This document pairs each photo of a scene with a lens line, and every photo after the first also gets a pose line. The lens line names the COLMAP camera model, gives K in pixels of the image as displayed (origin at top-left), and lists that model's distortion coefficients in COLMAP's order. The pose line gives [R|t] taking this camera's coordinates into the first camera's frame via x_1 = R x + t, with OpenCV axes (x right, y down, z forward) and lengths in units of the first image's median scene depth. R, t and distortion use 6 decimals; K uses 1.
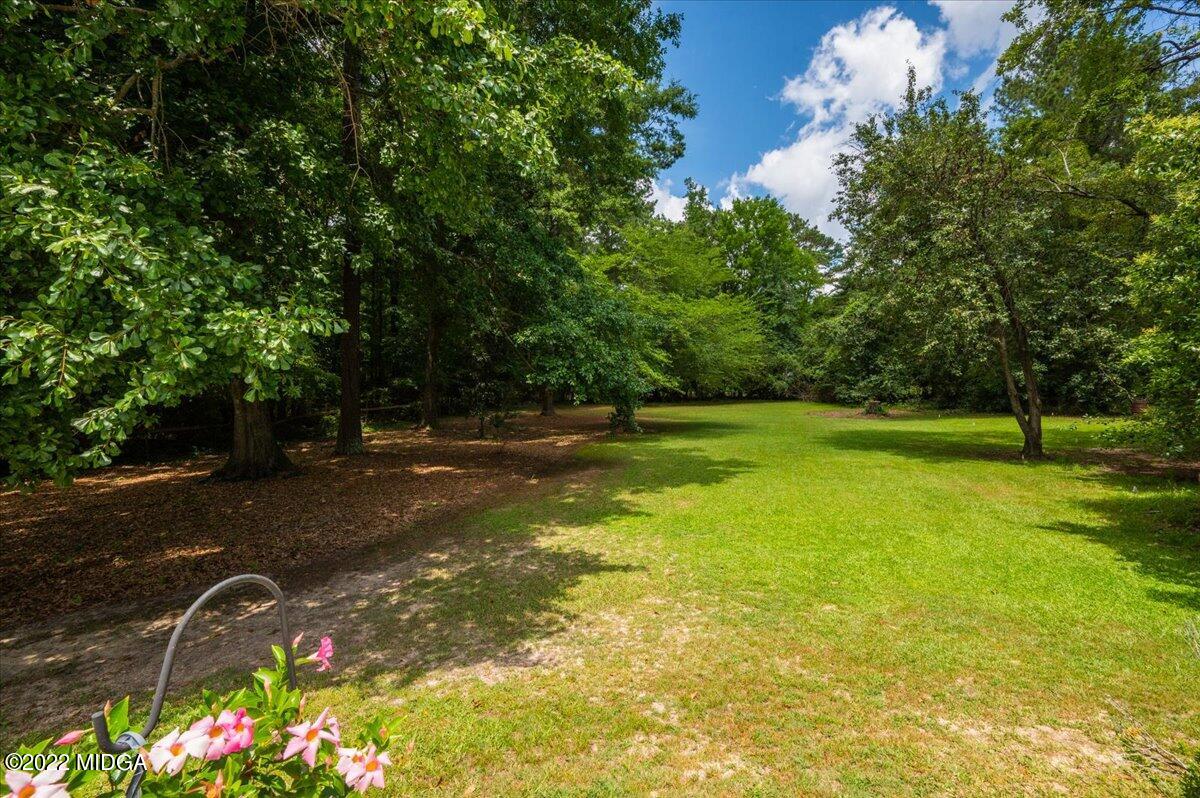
lens RADIAL K [[483.7, 0, 600.3], [0, 483.7, 382.9], [0, 0, 1]] dist [0.001247, 0.000362]
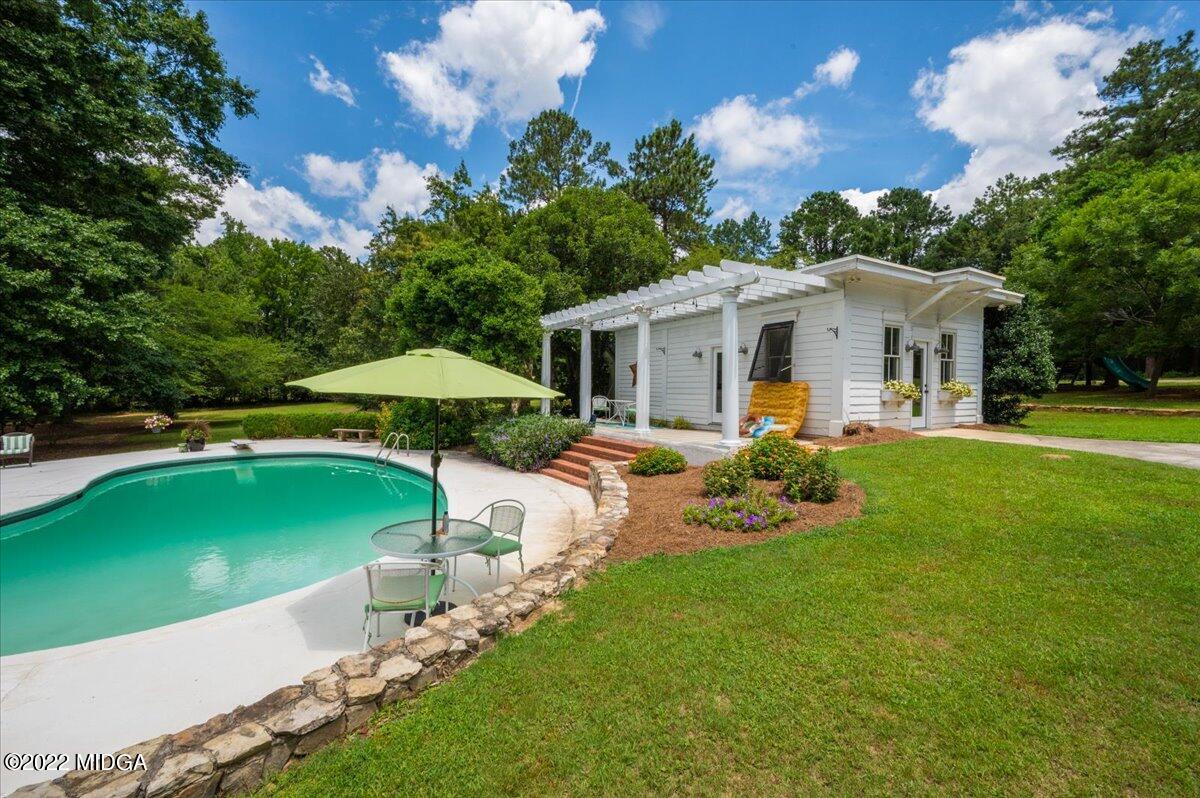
lens RADIAL K [[483.7, 0, 600.3], [0, 483.7, 382.9], [0, 0, 1]] dist [0.001247, 0.000362]
pose [[0.692167, -0.024649, 0.721316, -0.093120], [0.026228, 0.999616, 0.008991, -0.011166], [-0.721260, 0.012695, 0.692548, -0.950472]]
